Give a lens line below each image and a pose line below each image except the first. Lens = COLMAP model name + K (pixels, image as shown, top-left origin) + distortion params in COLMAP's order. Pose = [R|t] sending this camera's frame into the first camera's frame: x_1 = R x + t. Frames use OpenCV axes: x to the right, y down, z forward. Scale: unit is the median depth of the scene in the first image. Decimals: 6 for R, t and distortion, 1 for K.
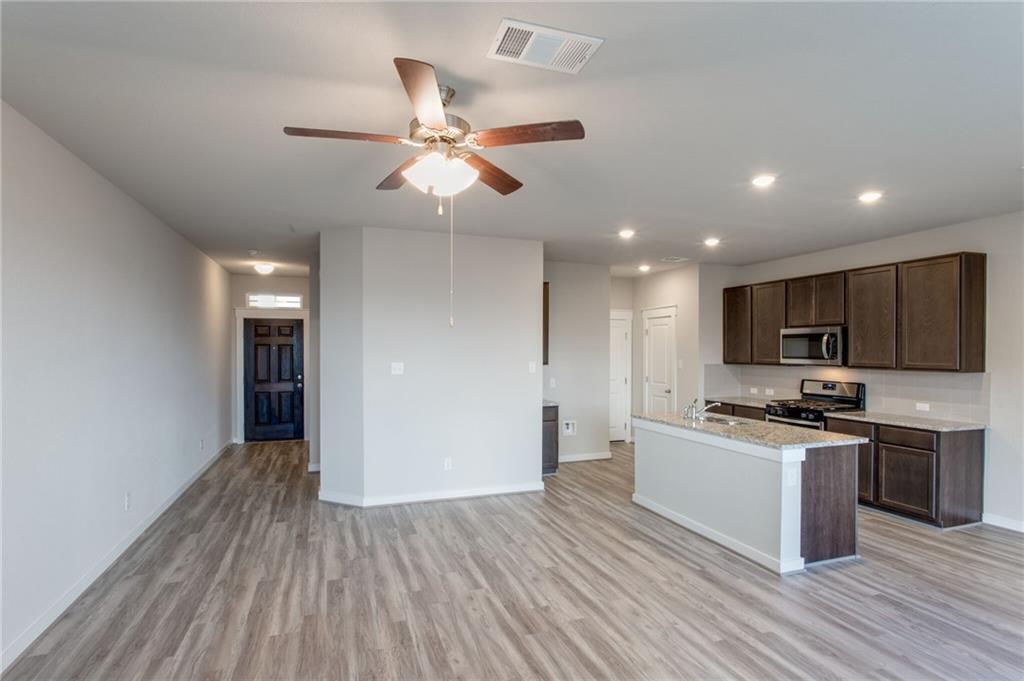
lens RADIAL K [[509.5, 0, 512.2], [0, 509.5, 360.2], [0, 0, 1]] dist [-0.013864, 0.005167]
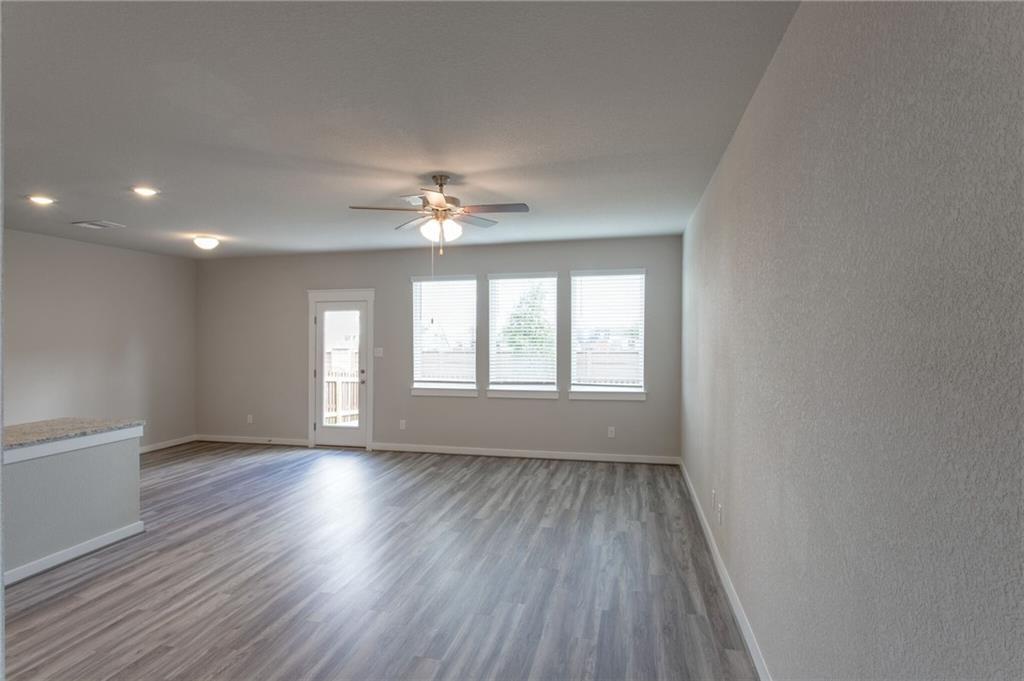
lens RADIAL K [[509.5, 0, 511.1], [0, 509.5, 337.5], [0, 0, 1]] dist [-0.013864, 0.005167]
pose [[-0.837016, 0.003666, 0.547166, -0.604472], [0.017836, 0.999629, 0.020586, -0.025074], [-0.546888, 0.026990, -0.836771, 1.101095]]
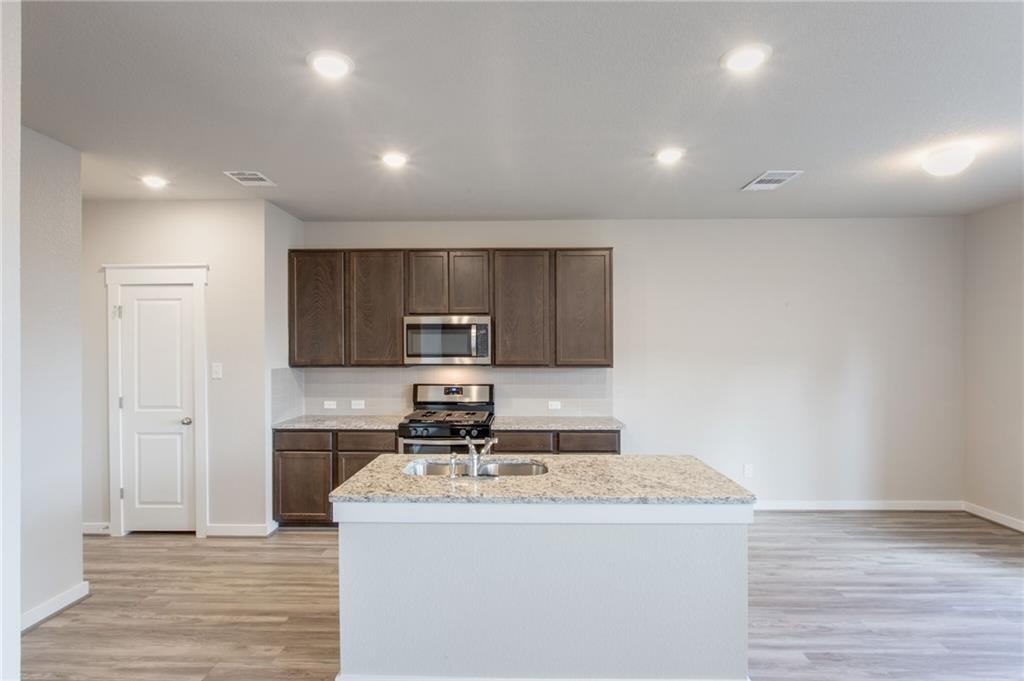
lens RADIAL K [[509.5, 0, 511.1], [0, 509.5, 345.9], [0, 0, 1]] dist [-0.013864, 0.005167]
pose [[0.362896, 0.000875, 0.931829, -0.116419], [0.020528, 0.999749, -0.008933, -0.012839], [-0.931604, 0.022370, 0.362787, 0.762612]]
